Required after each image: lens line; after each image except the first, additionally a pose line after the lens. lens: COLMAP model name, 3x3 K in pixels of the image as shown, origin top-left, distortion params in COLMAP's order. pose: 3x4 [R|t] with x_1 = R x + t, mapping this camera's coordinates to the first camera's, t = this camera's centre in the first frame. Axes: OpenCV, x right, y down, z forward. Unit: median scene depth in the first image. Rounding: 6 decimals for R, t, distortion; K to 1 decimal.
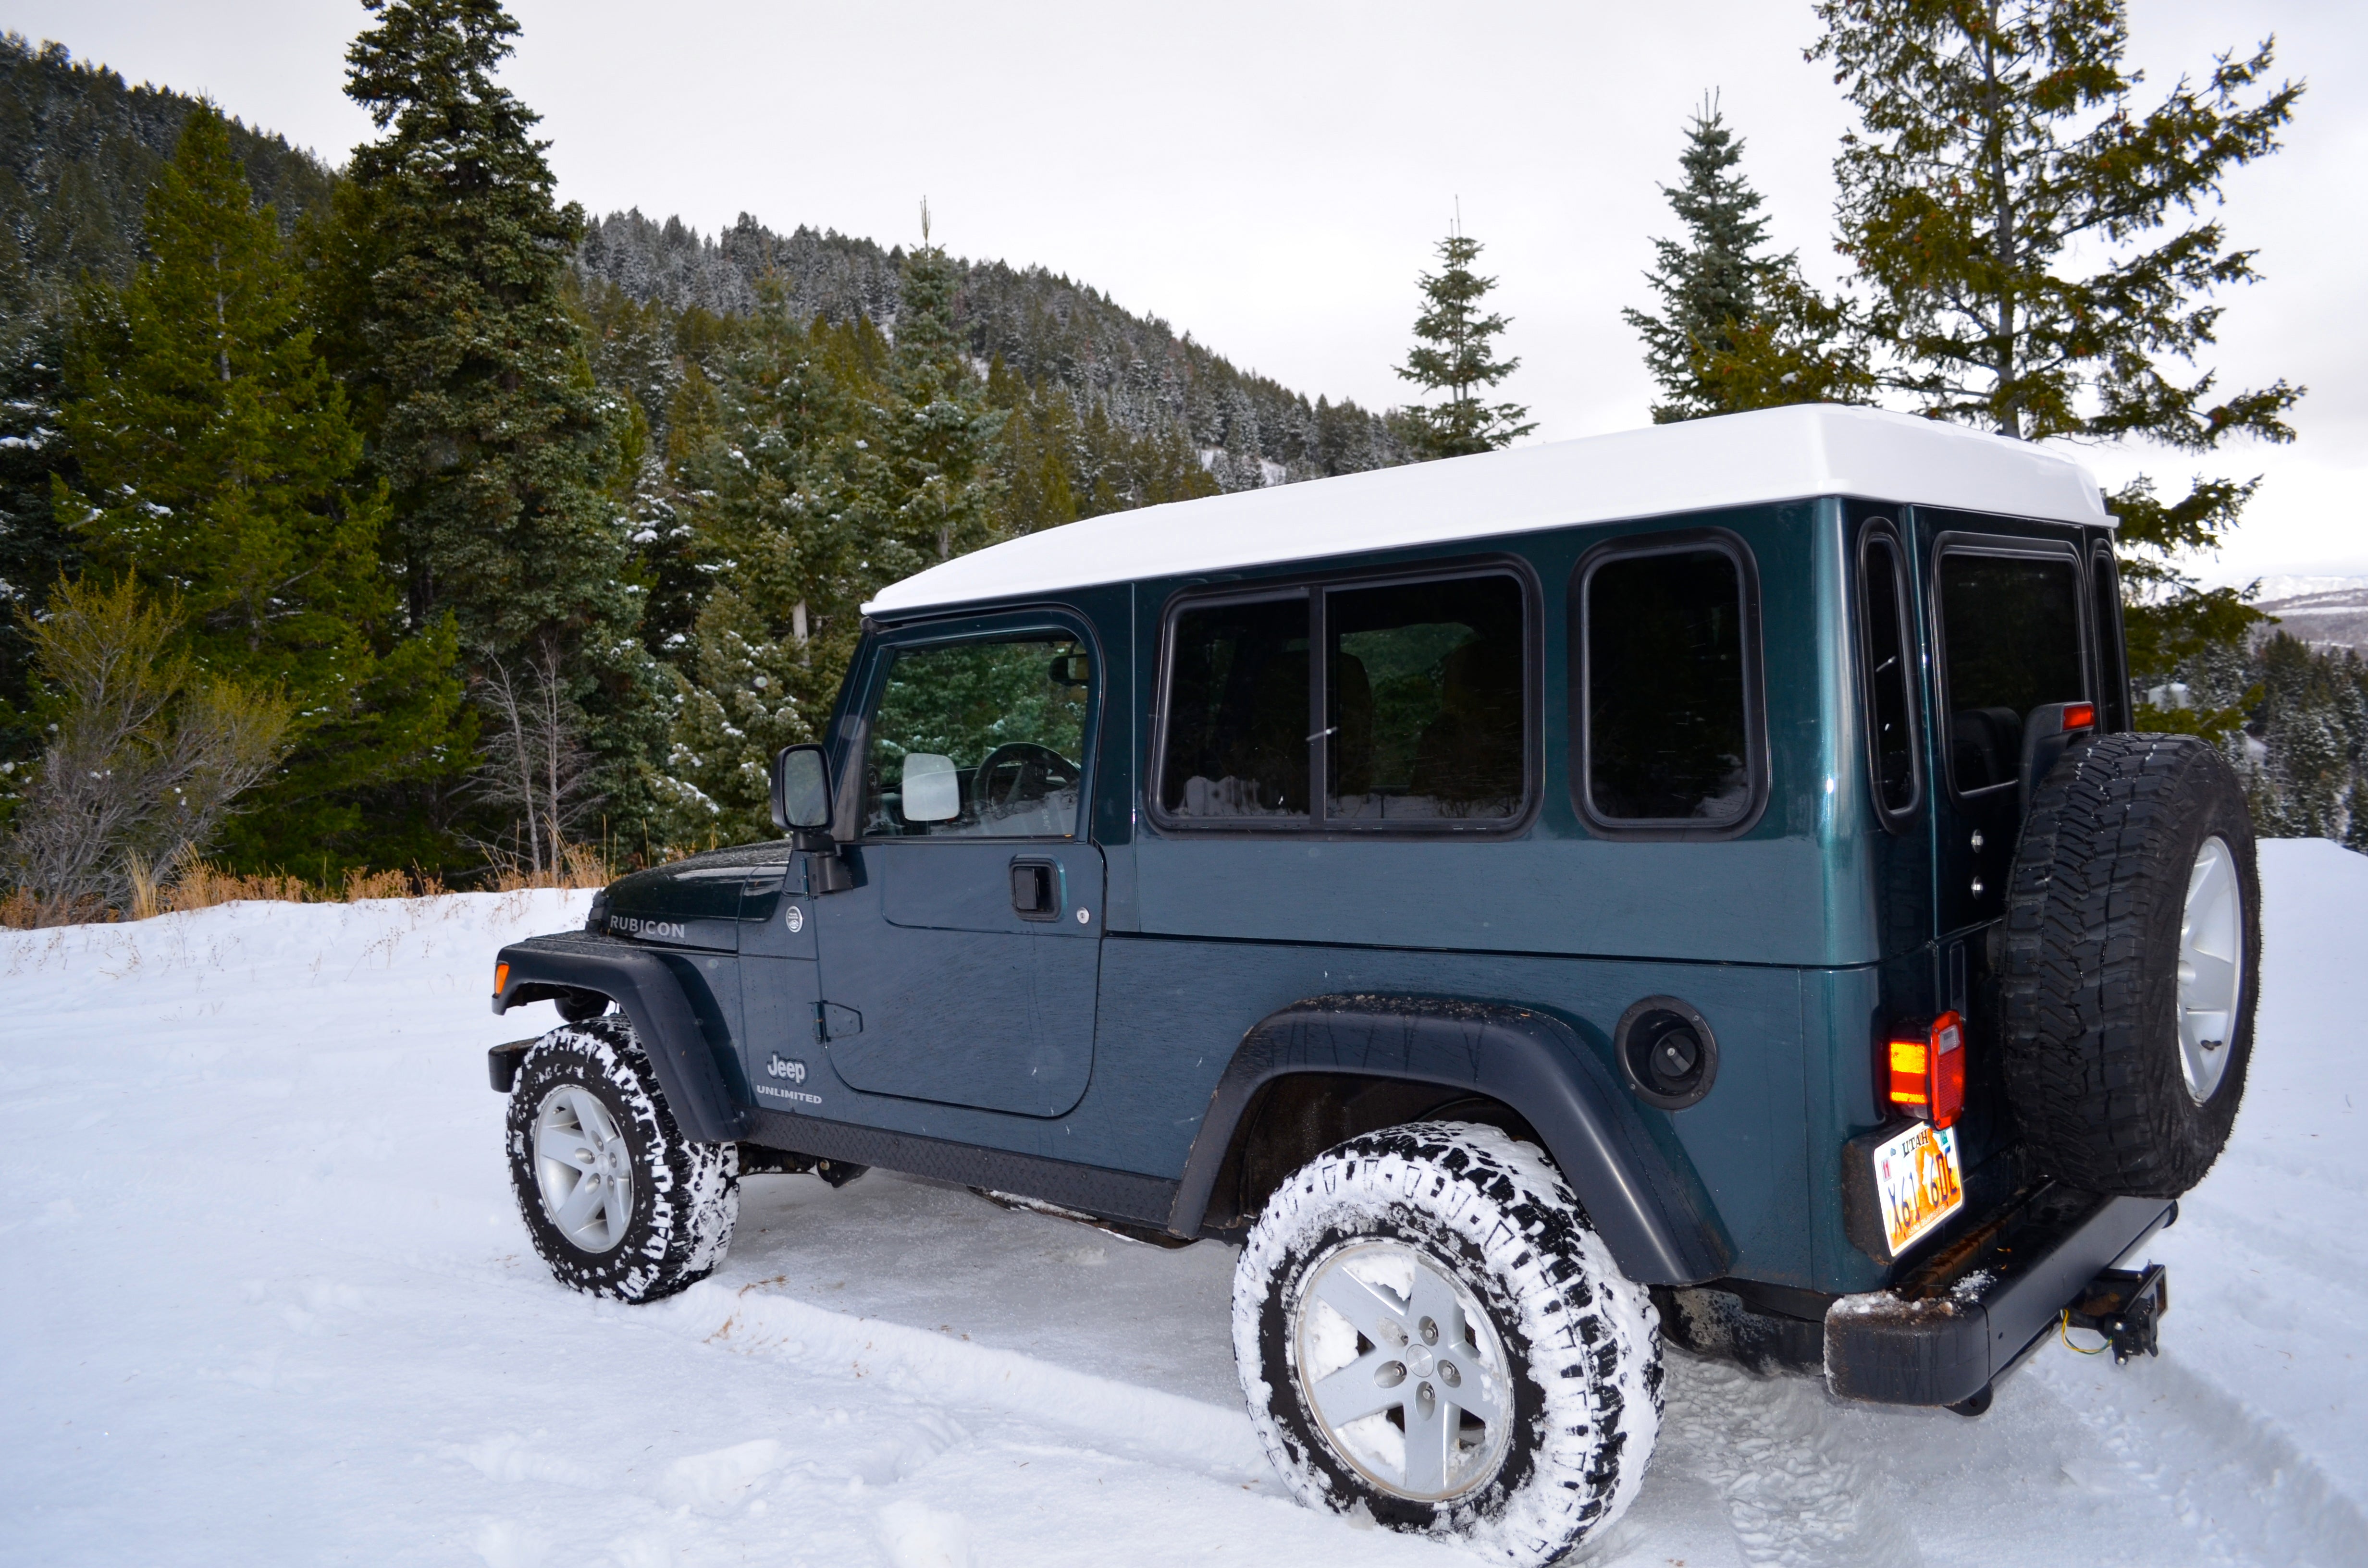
lens RADIAL K [[1894.0, 0, 1195.1], [0, 1894.0, 777.6], [0, 0, 1]] dist [-0.077964, 0.003343]
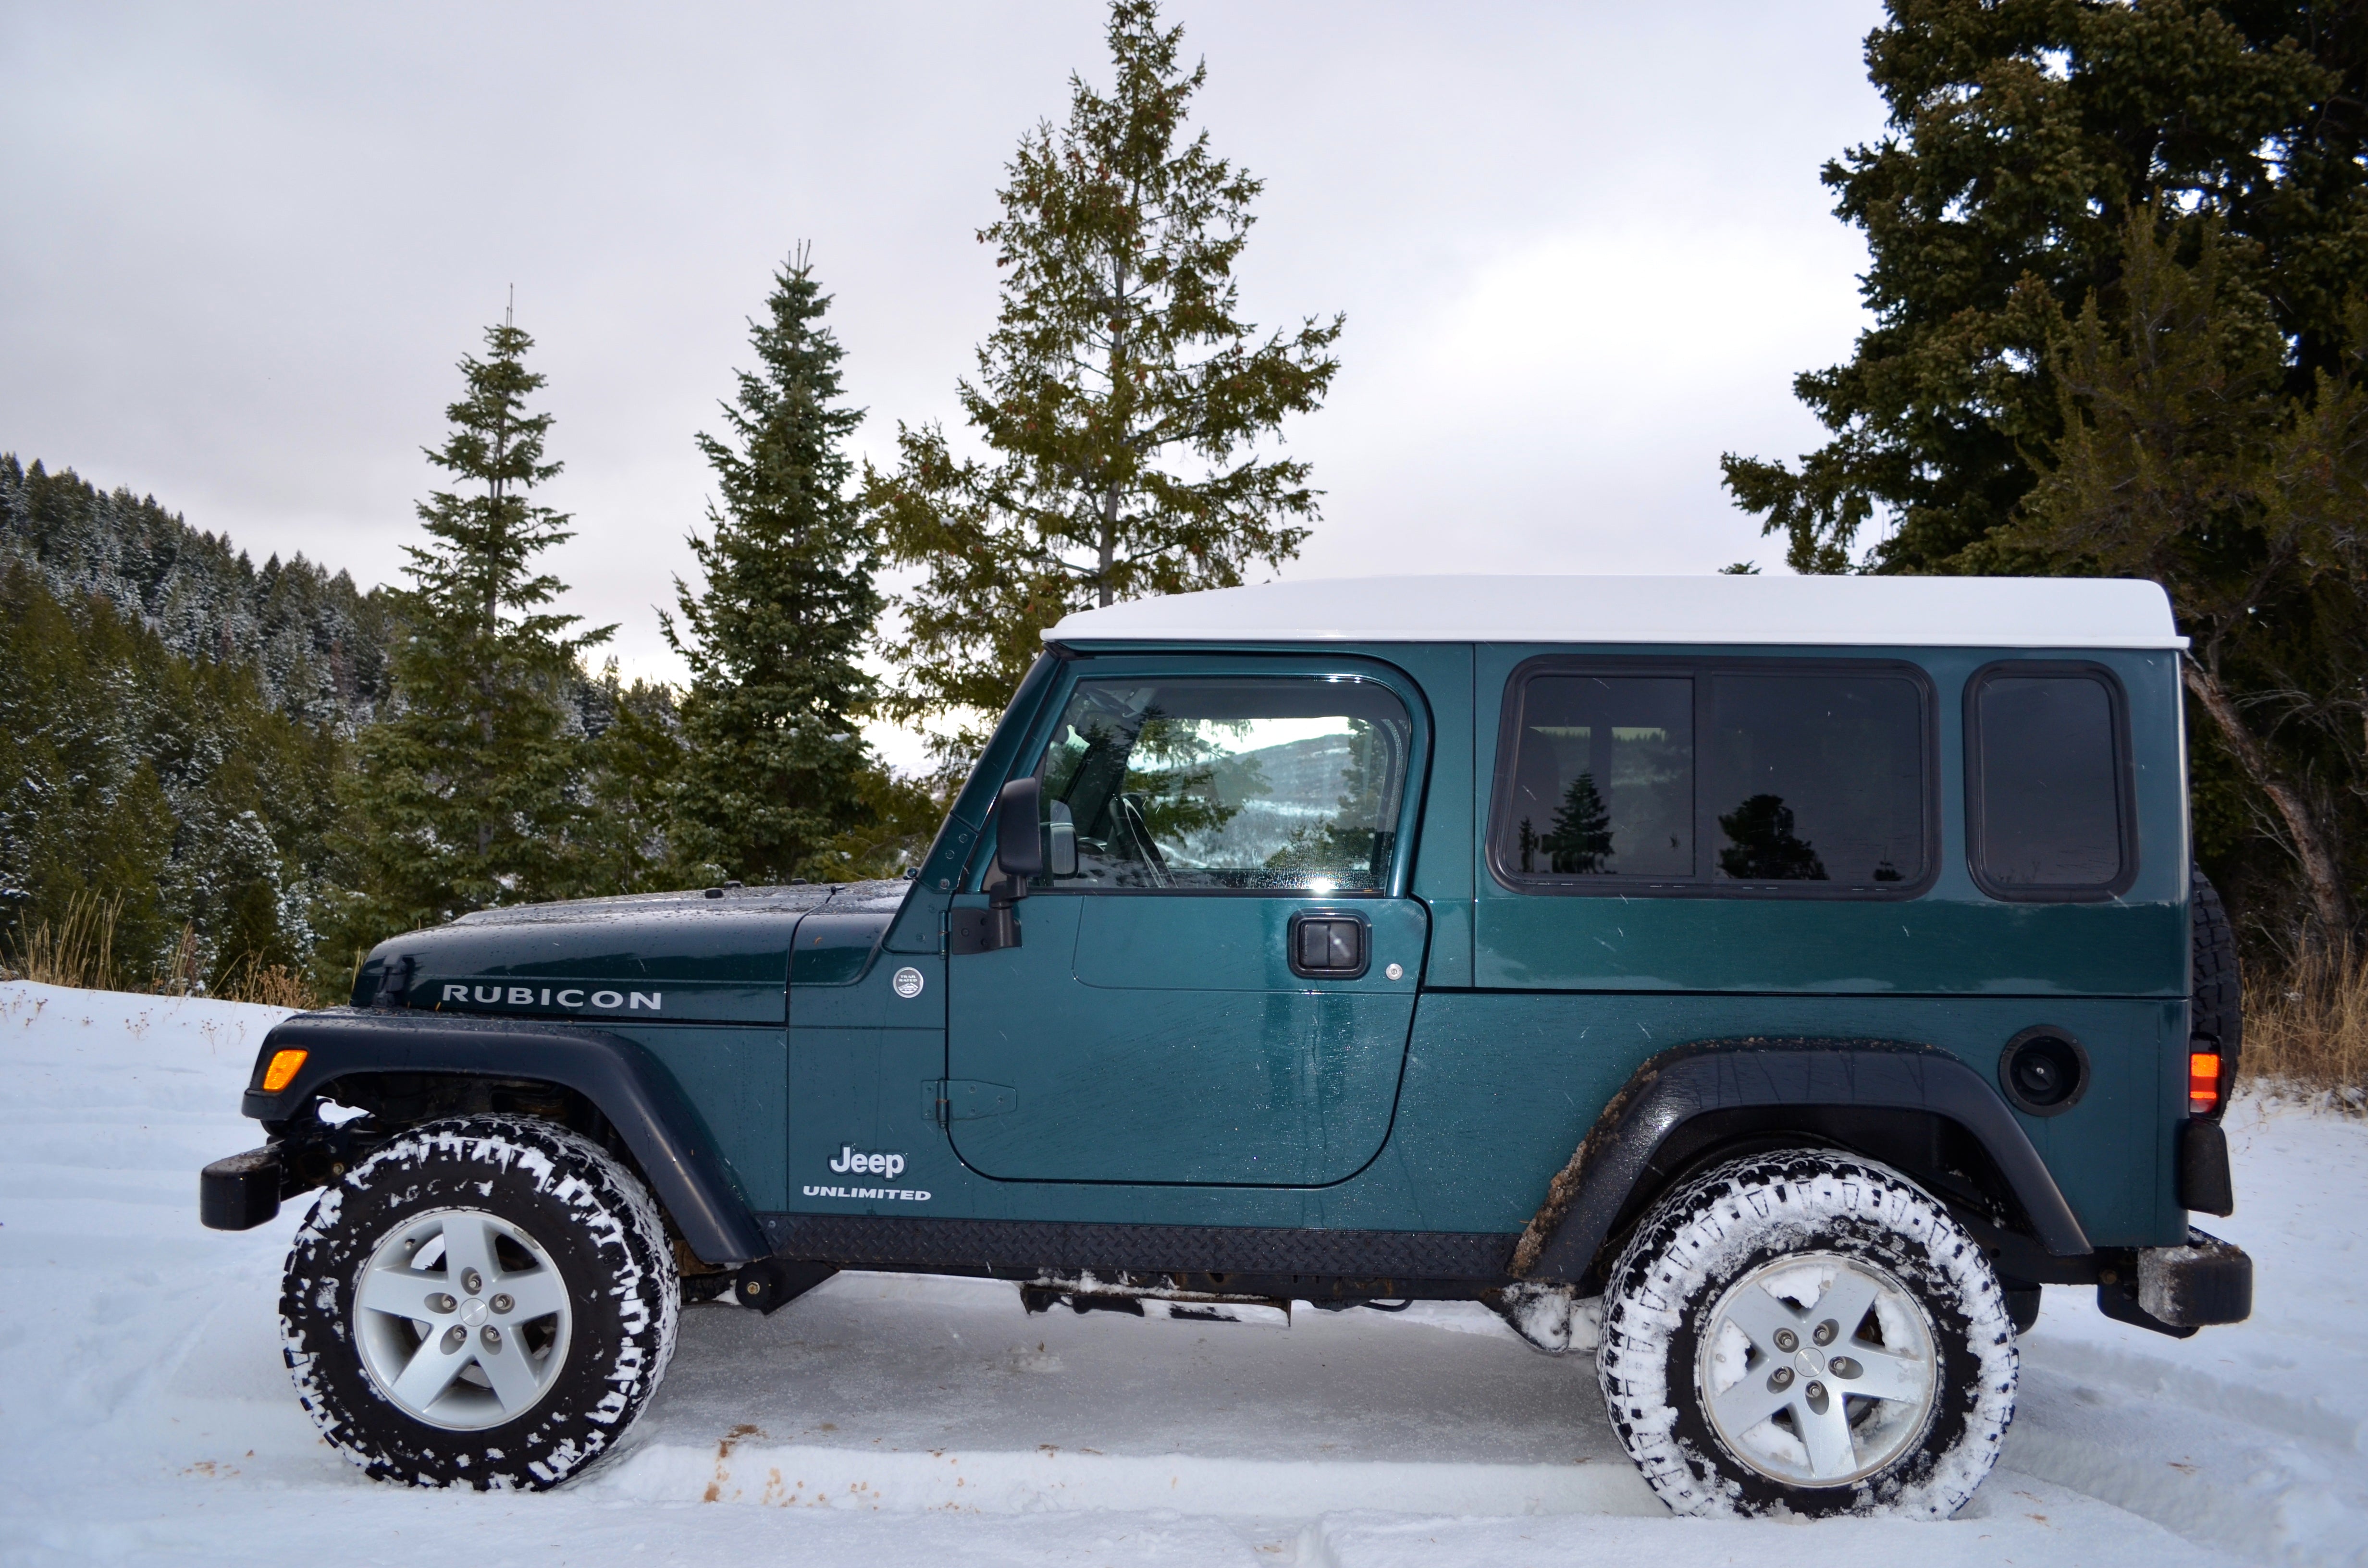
lens RADIAL K [[1894.0, 0, 1195.1], [0, 1894.0, 777.6], [0, 0, 1]] dist [-0.077964, 0.003343]
pose [[0.781526, 0.084491, 0.618124, -0.458161], [-0.035315, 0.995190, -0.091381, 0.039898], [-0.622872, 0.049588, 0.780751, 0.176210]]
